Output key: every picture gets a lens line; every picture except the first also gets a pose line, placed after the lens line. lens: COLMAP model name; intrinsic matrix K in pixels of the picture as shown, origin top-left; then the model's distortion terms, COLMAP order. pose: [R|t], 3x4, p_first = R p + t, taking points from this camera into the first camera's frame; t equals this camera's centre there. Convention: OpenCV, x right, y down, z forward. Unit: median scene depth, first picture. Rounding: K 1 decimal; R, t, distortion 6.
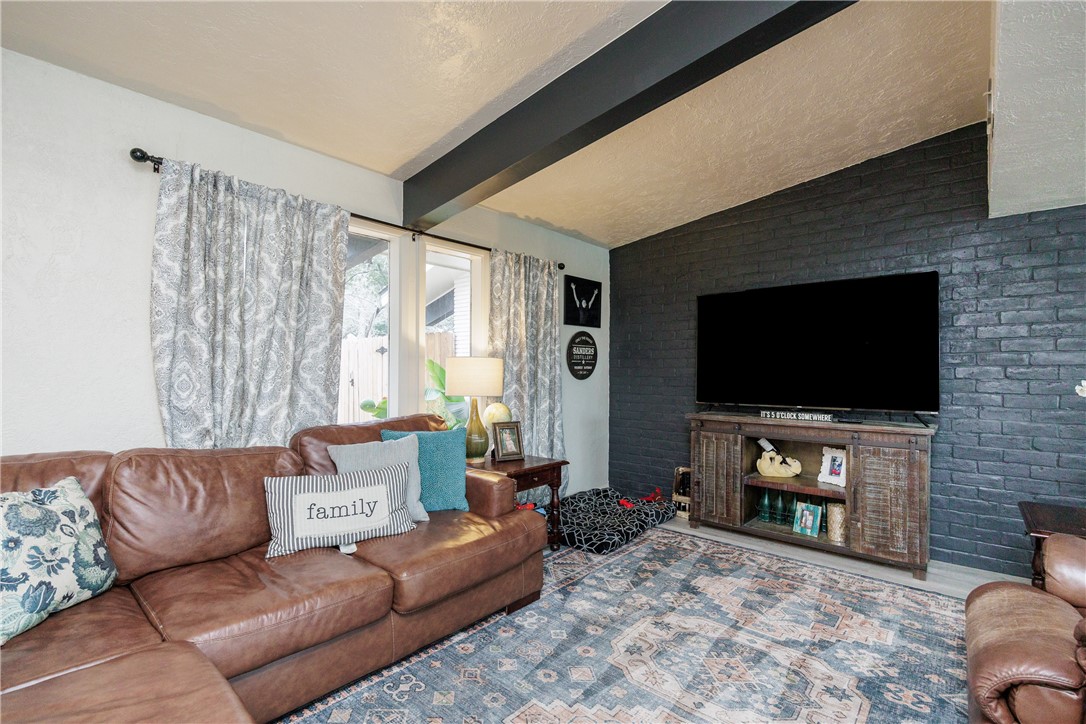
lens RADIAL K [[491.6, 0, 543.0], [0, 491.6, 362.0], [0, 0, 1]] dist [-0.002966, -0.000329]
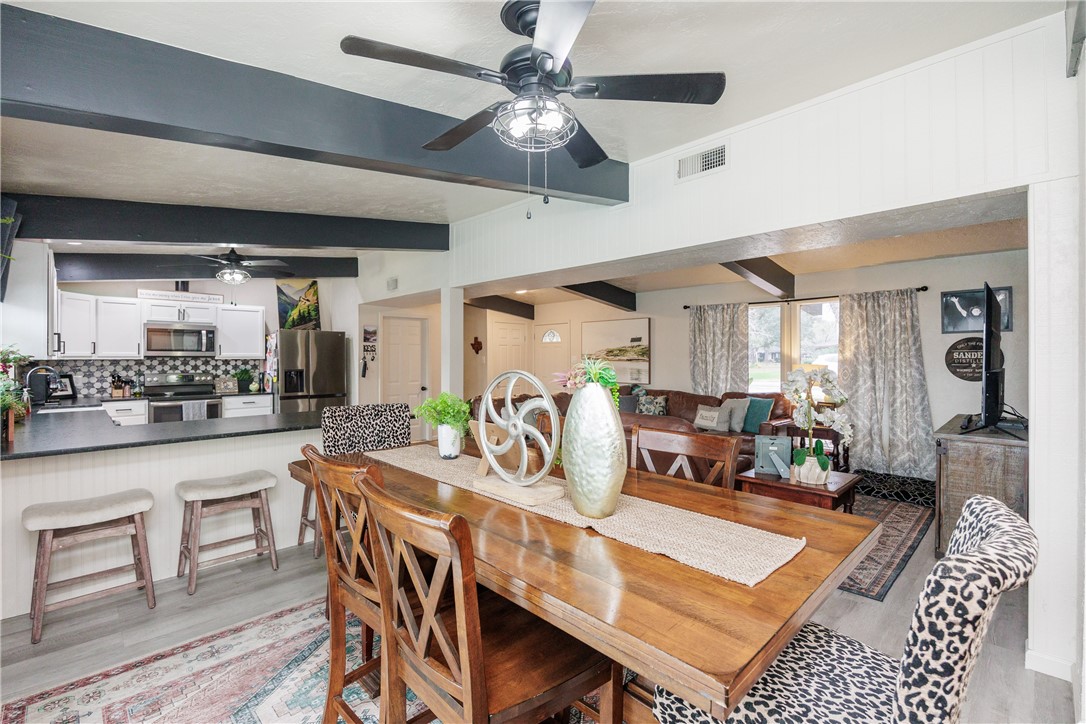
lens RADIAL K [[491.6, 0, 543.0], [0, 491.6, 362.0], [0, 0, 1]] dist [-0.002966, -0.000329]
pose [[-0.075867, 0.000808, -0.997118, 1.550506], [0.017440, 0.999848, -0.000516, -0.028904], [0.996965, -0.017429, -0.075869, 0.145716]]
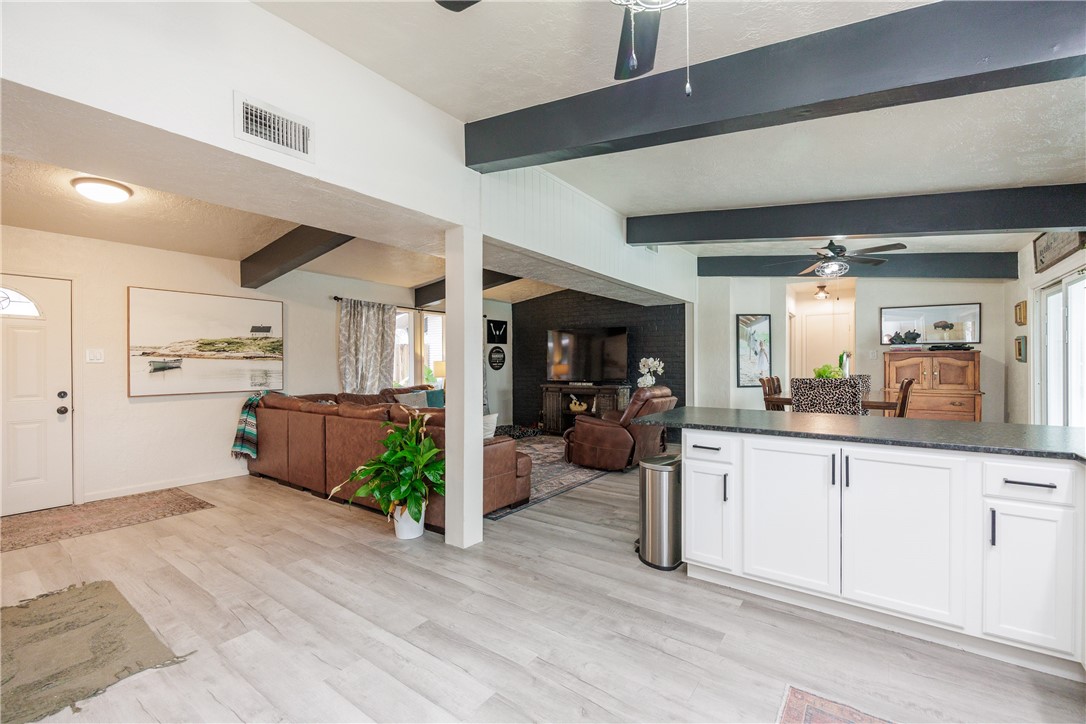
lens RADIAL K [[466.1, 0, 543.0], [0, 466.1, 362.0], [0, 0, 1]] dist [-0.000103, 0.000119]
pose [[0.995088, -0.010089, 0.098483, 0.098138], [0.008514, 0.999829, 0.016404, -0.034224], [-0.098632, -0.015485, 0.995004, -1.160775]]
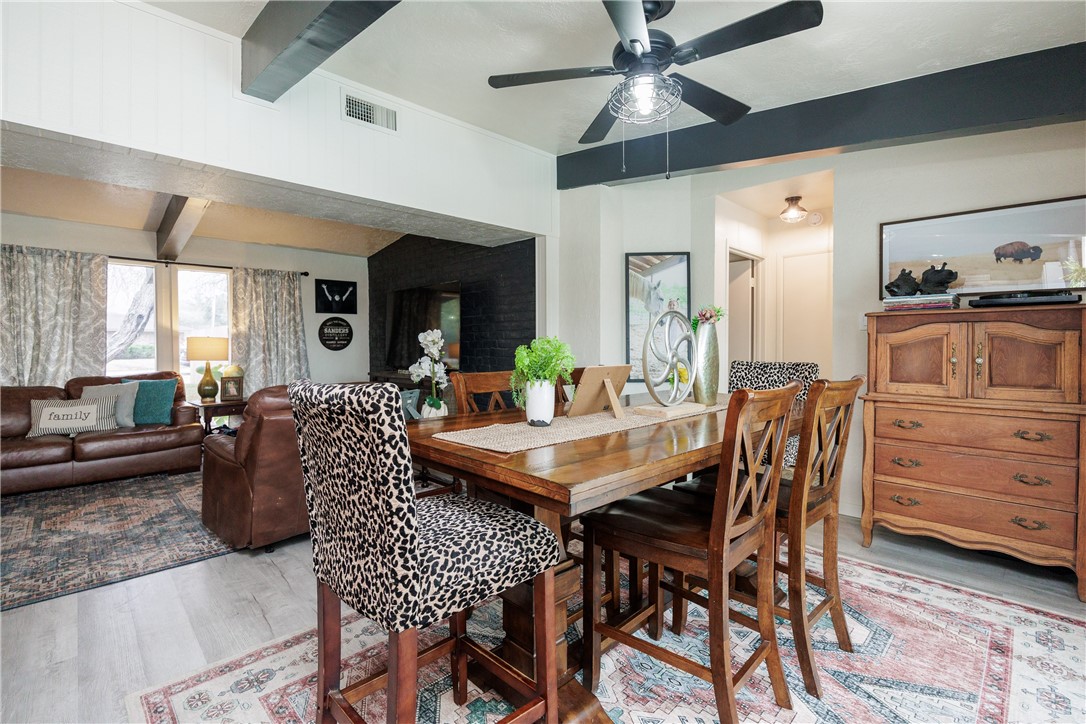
lens RADIAL K [[499.0, 0, 539.3], [0, 499.0, 345.7], [0, 0, 1]] dist [0.000976, 0.000389]
pose [[0.996787, -0.009344, -0.079551, 0.975903], [0.011002, 0.999731, 0.020432, -0.002595], [0.079338, -0.021242, 0.996621, -0.505793]]
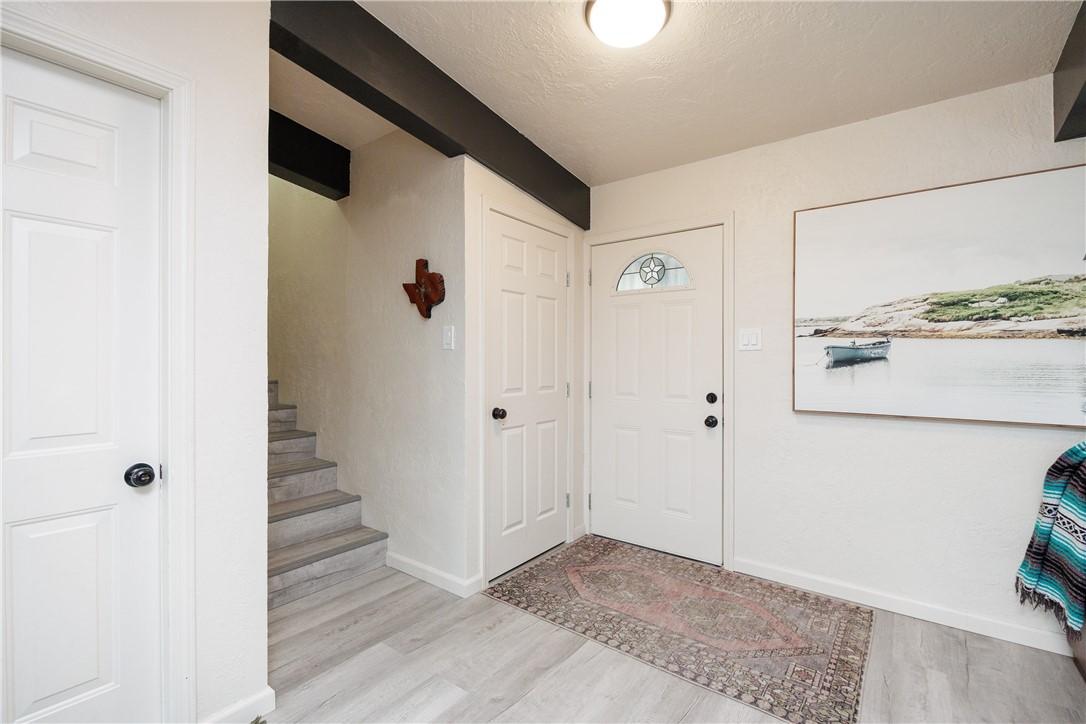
lens RADIAL K [[491.6, 0, 543.0], [0, 491.6, 362.0], [0, 0, 1]] dist [-0.002966, -0.000329]
pose [[0.079300, -0.003358, -0.996845, -0.178568], [0.015326, 0.999880, -0.002149, -0.007614], [0.996733, -0.015107, 0.079341, -0.263481]]
